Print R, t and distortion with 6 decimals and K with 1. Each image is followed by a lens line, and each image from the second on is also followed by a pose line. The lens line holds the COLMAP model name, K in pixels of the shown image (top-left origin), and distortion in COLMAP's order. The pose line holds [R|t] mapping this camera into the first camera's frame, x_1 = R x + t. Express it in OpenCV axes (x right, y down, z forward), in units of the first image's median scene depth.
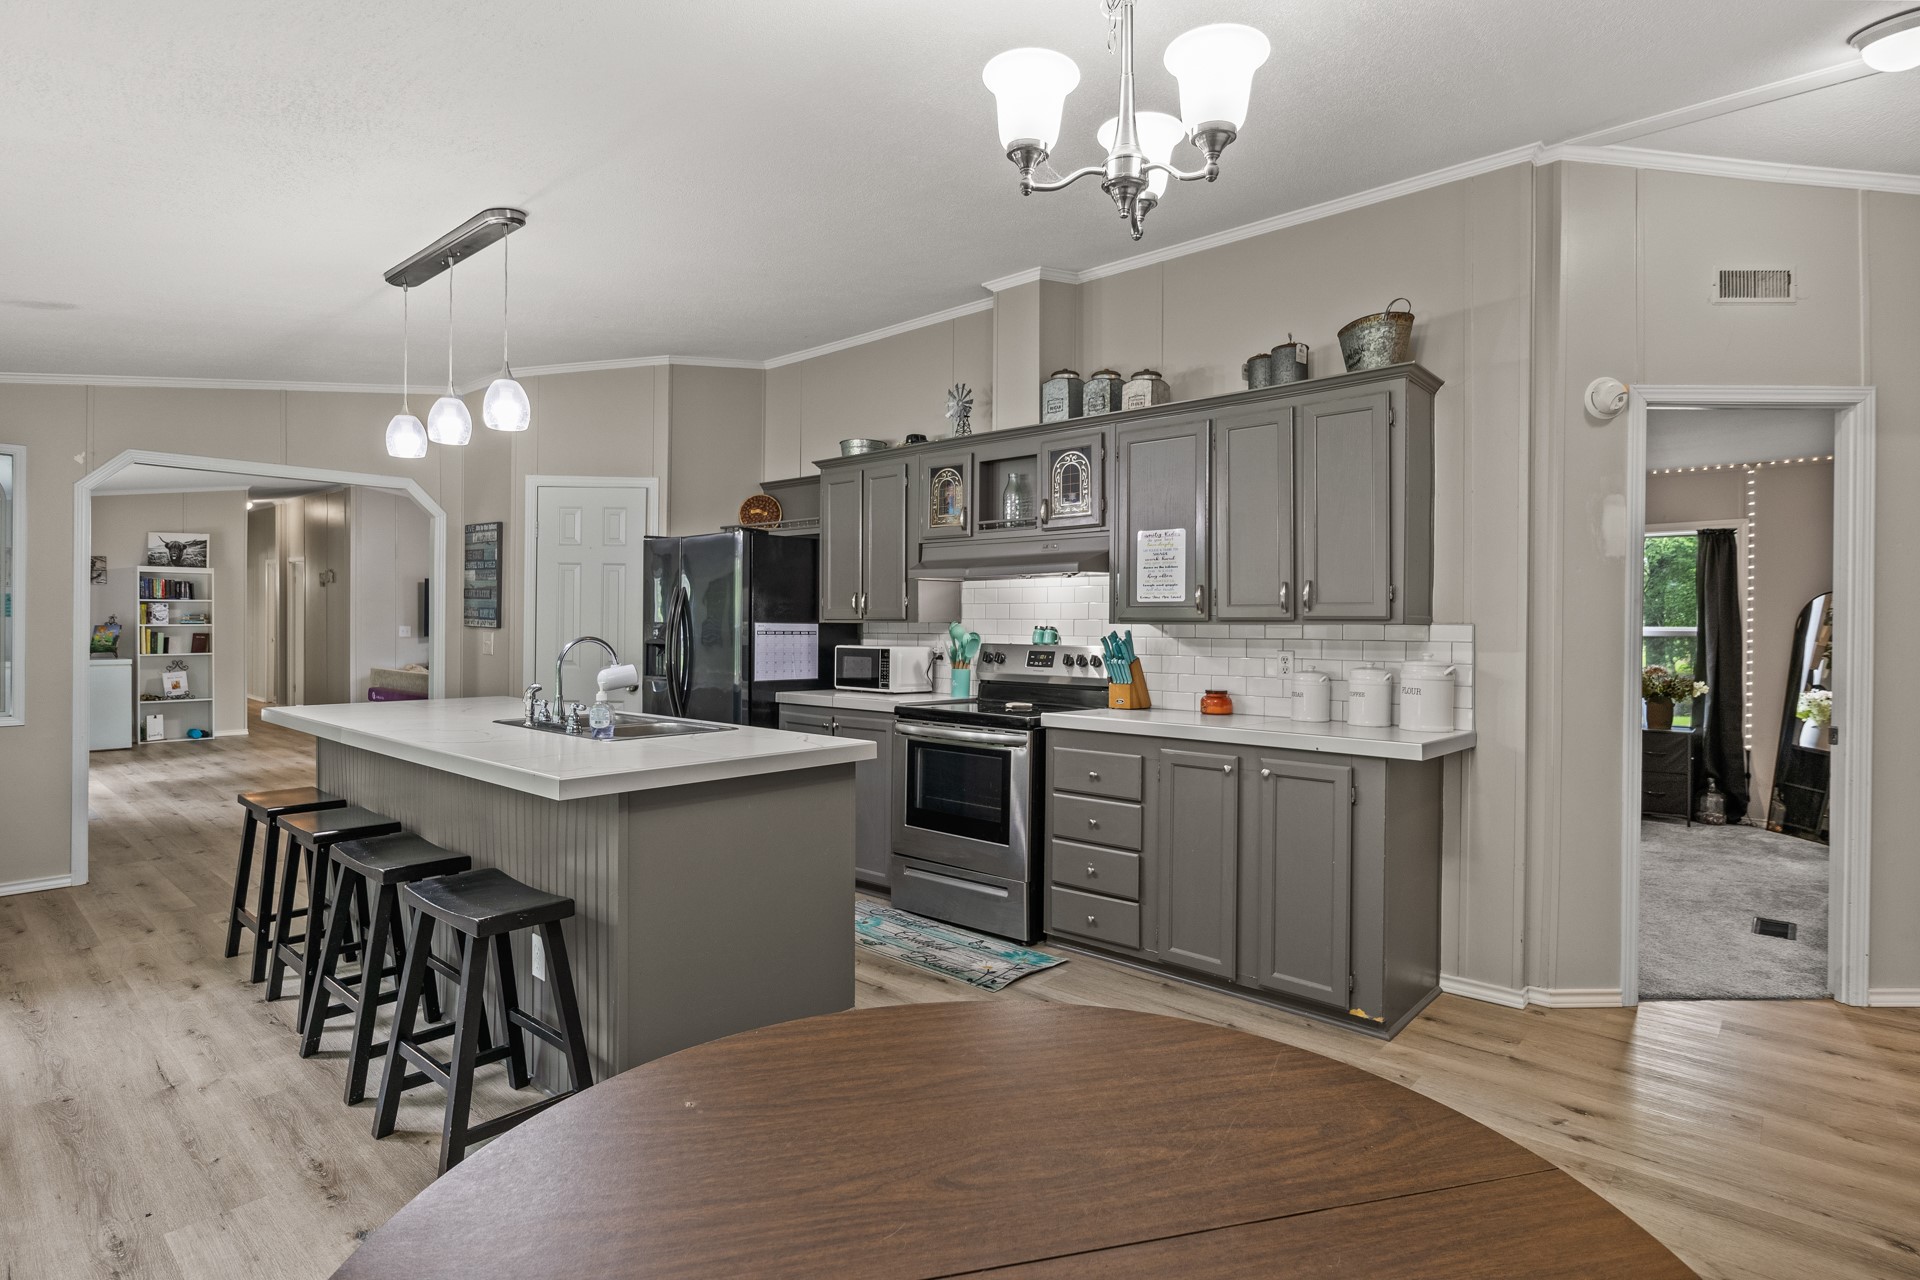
lens RADIAL K [[968.4, 0, 958.9], [0, 968.4, 626.6], [0, 0, 1]] dist [-0.000365, -0.001258]
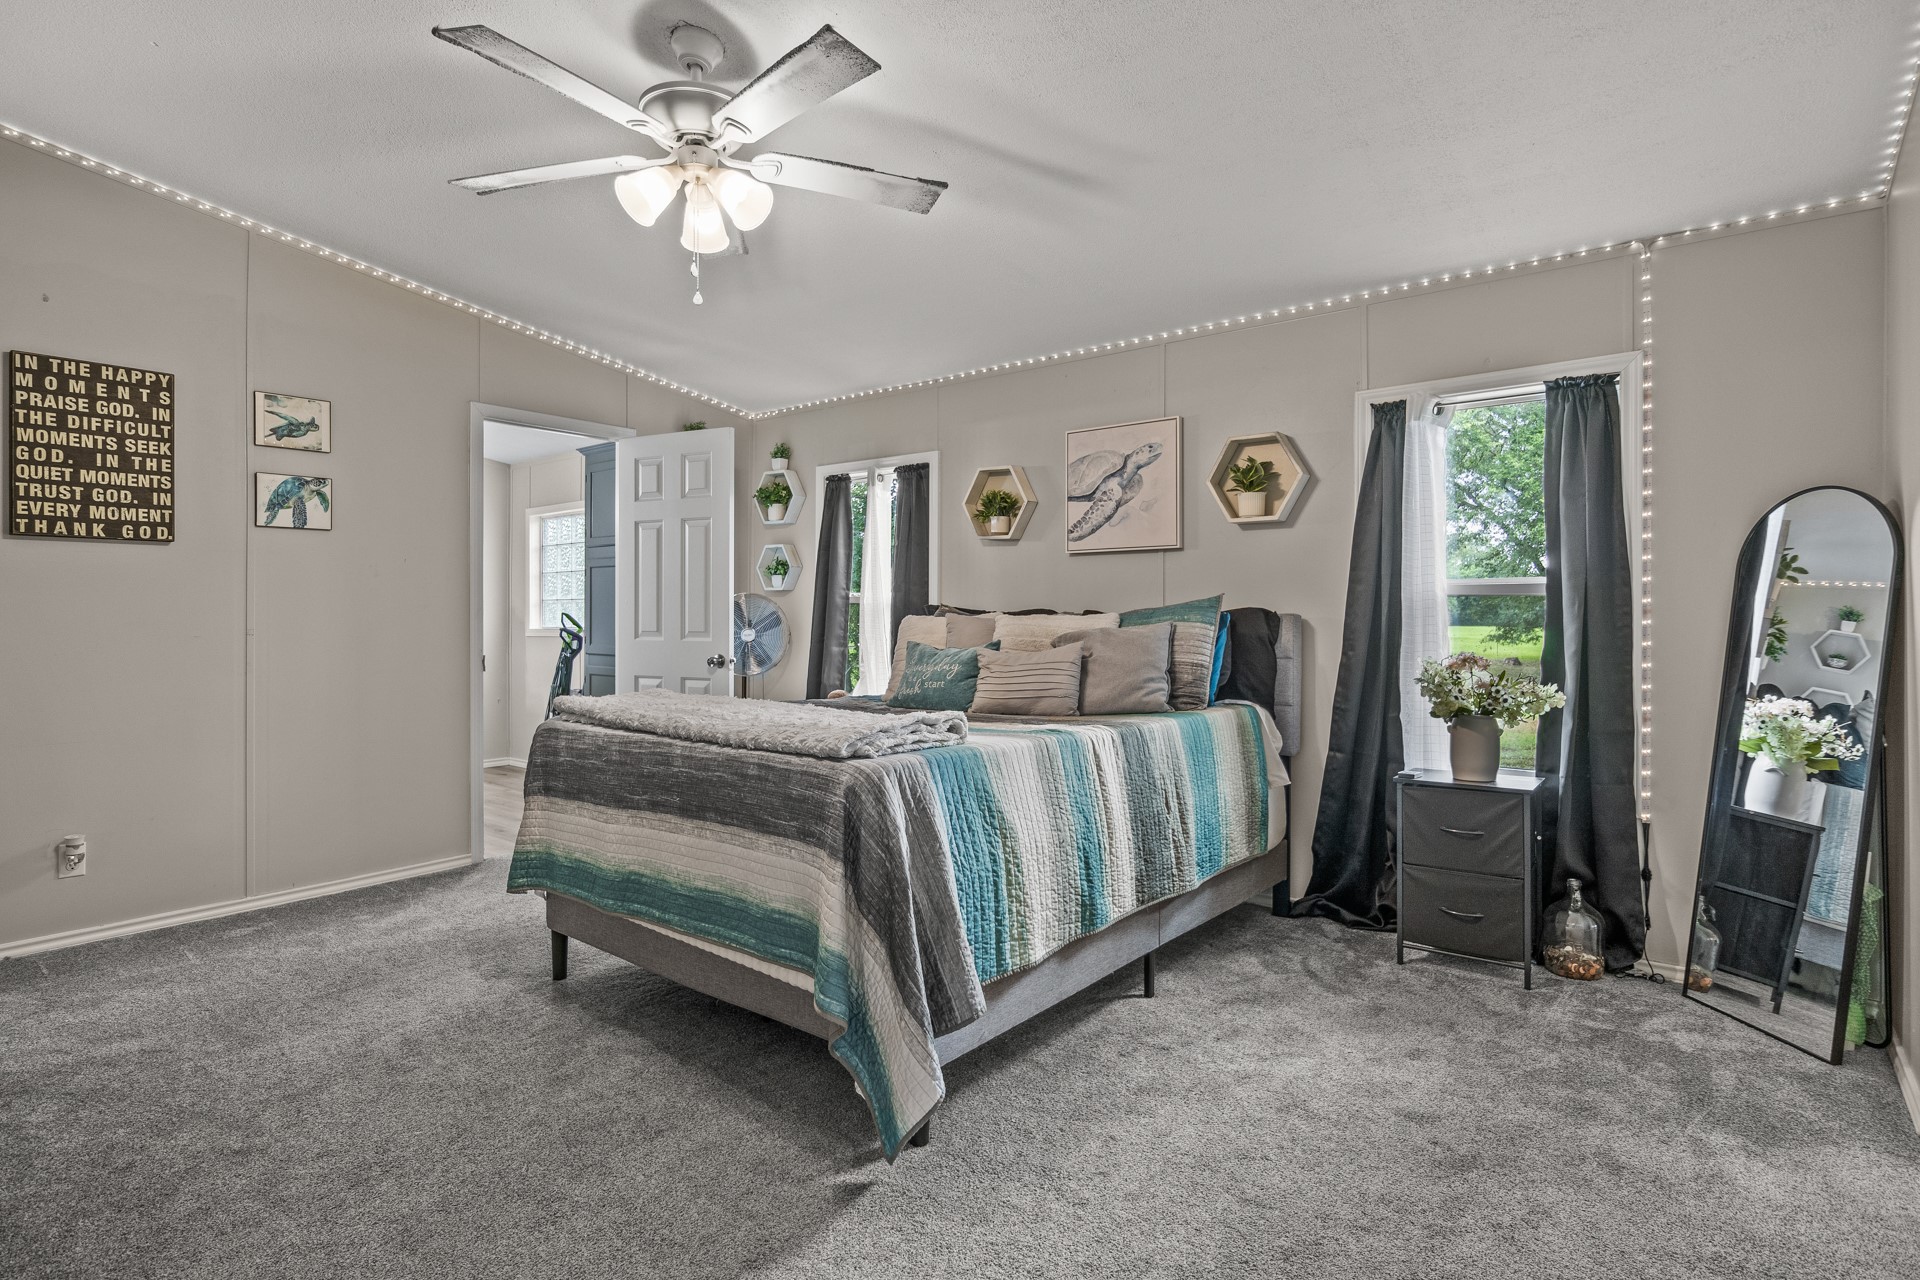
lens RADIAL K [[968.4, 0, 962.3], [0, 968.4, 635.1], [0, 0, 1]] dist [-0.000365, -0.001258]
pose [[0.998710, -0.010792, 0.049612, 0.444754], [0.010800, 0.999942, 0.000116, 0.028839], [-0.049610, 0.000420, 0.998769, 0.525265]]
